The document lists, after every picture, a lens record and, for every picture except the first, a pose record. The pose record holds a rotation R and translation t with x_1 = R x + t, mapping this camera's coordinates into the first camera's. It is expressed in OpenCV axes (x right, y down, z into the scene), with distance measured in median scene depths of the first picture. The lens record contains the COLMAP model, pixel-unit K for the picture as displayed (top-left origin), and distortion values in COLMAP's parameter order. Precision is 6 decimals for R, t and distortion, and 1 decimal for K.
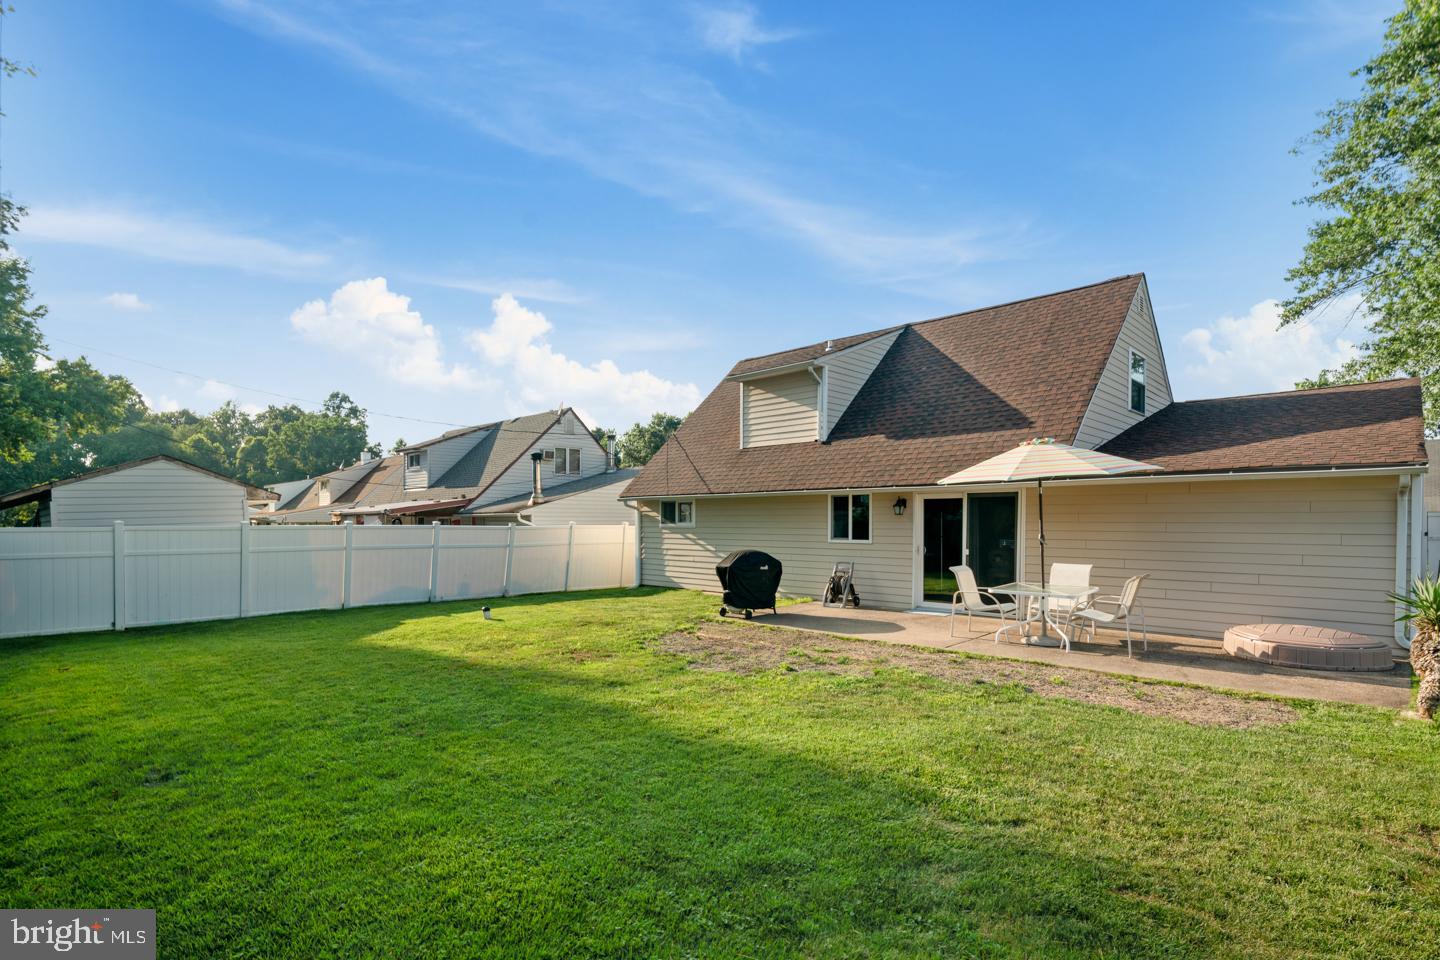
lens RADIAL K [[706.4, 0, 719.7], [0, 706.4, 526.0], [0, 0, 1]] dist [-0.001229, -0.000421]
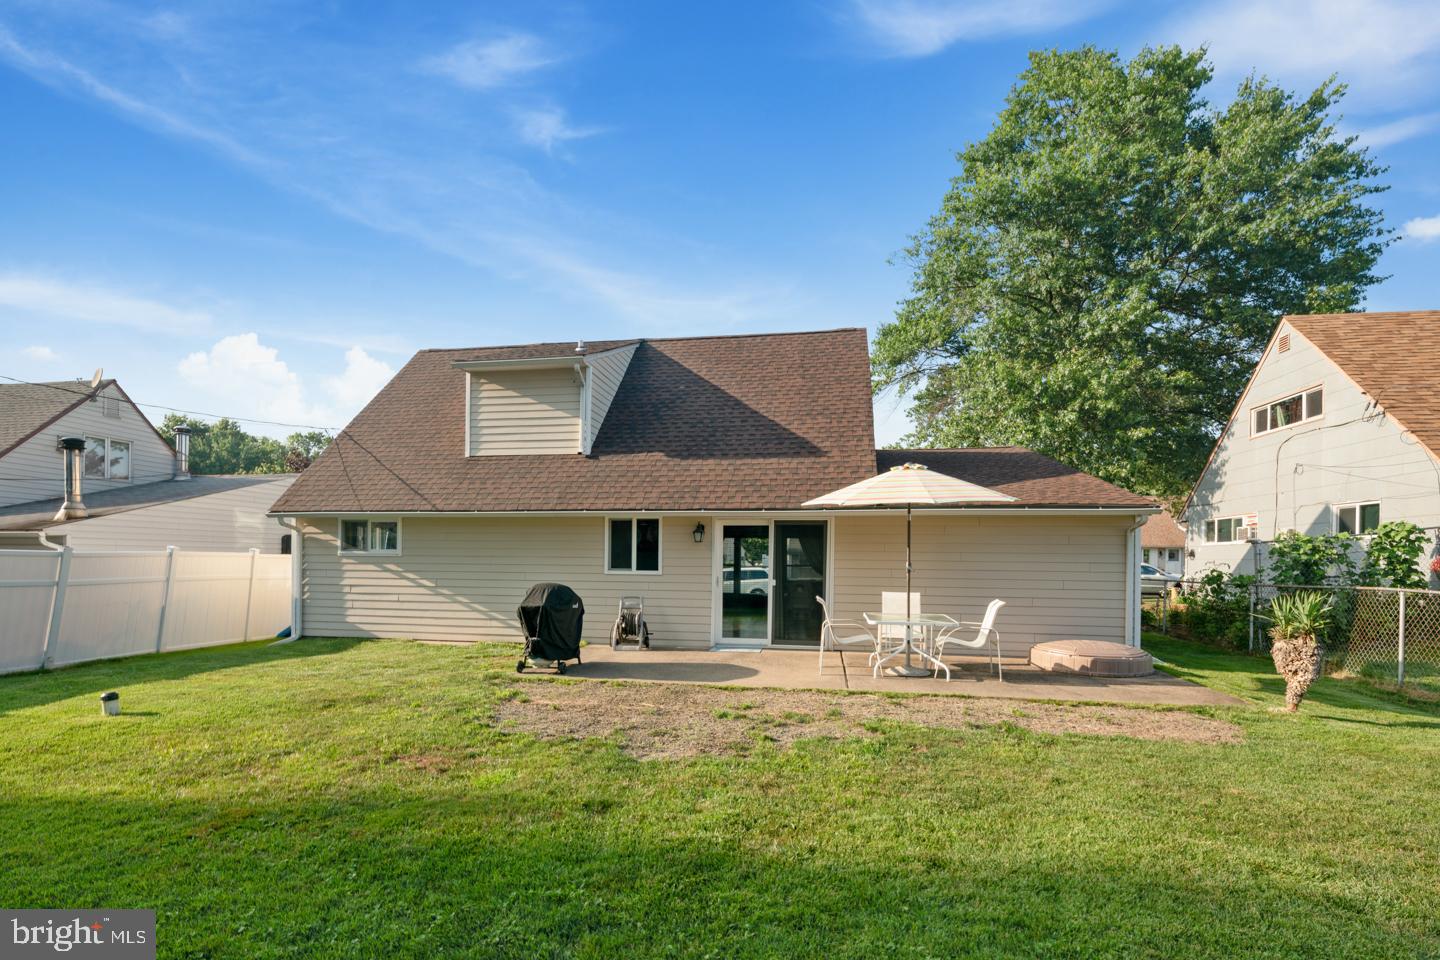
lens RADIAL K [[697.3, 0, 720.2], [0, 697.3, 556.2], [0, 0, 1]] dist [0.002712, -0.000237]
pose [[0.827367, 0.008809, 0.561593, -0.203375], [-0.004763, 0.999951, -0.008669, 0.008690], [-0.561642, 0.004498, 0.827368, 0.233931]]
